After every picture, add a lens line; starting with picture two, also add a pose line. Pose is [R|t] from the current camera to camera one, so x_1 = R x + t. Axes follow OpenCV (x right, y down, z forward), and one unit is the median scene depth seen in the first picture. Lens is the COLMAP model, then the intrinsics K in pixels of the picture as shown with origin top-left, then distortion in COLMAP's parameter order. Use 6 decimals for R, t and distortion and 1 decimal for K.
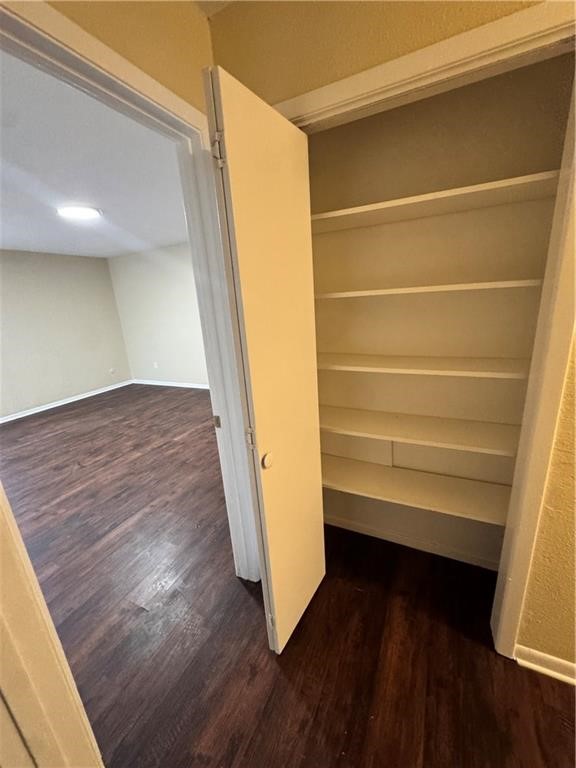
lens RADIAL K [[307.3, 0, 288.0], [0, 307.3, 384.0], [0, 0, 1]] dist [-0.001615, -0.000485]
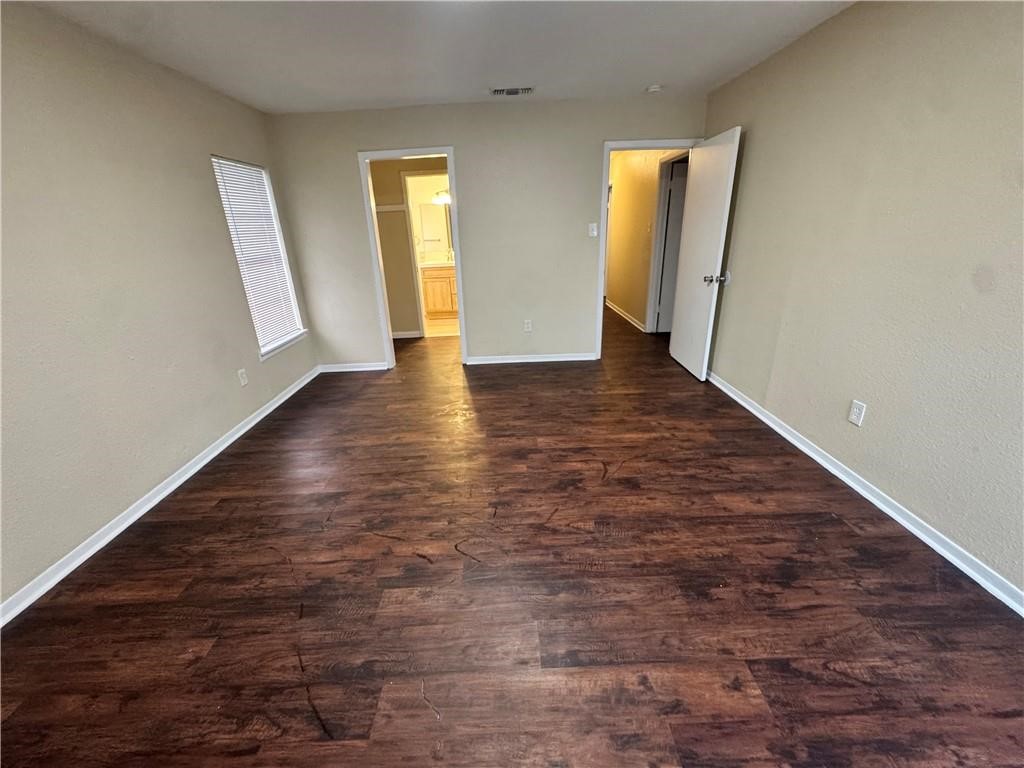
lens RADIAL K [[409.7, 0, 512.0], [0, 409.7, 384.0], [0, 0, 1]] dist [-0.001615, -0.000485]
pose [[-0.447035, -0.243020, 0.860872, -1.121370], [0.304435, 0.863604, 0.401879, -0.238238], [-0.841118, 0.441733, -0.312078, 1.194419]]
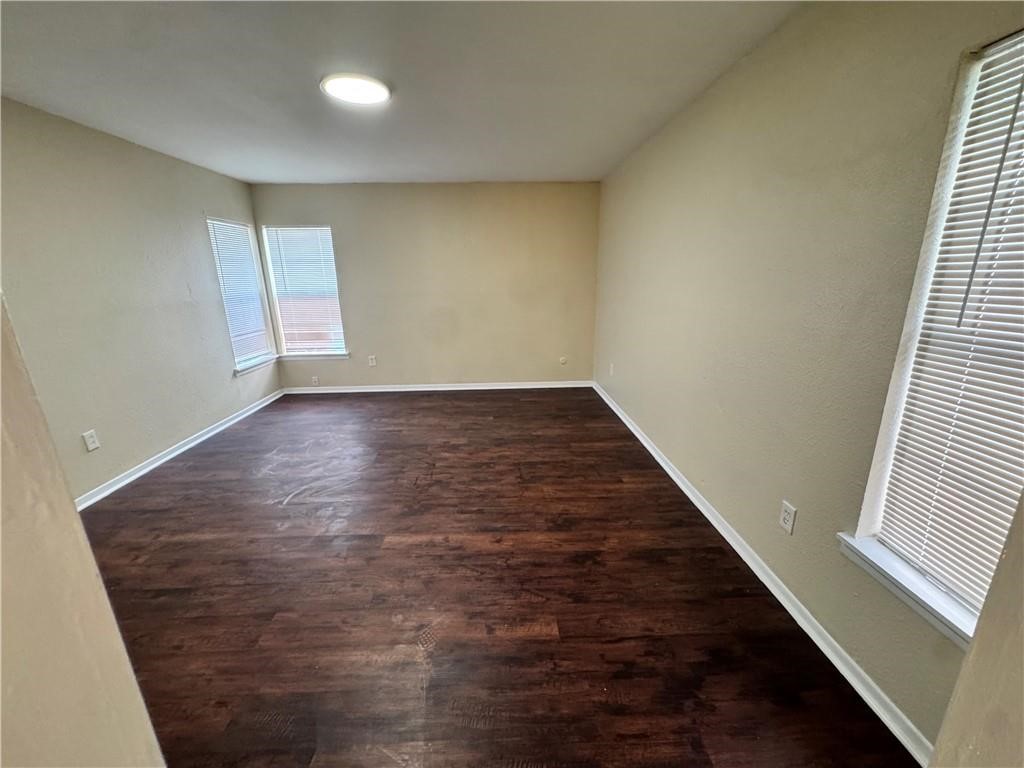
lens RADIAL K [[409.7, 0, 512.0], [0, 409.7, 384.0], [0, 0, 1]] dist [-0.001615, -0.000485]
pose [[0.472291, 0.289507, -0.832542, 0.204176], [-0.251930, 0.949458, 0.187247, -0.231996], [0.844673, 0.121308, 0.521356, 0.815627]]
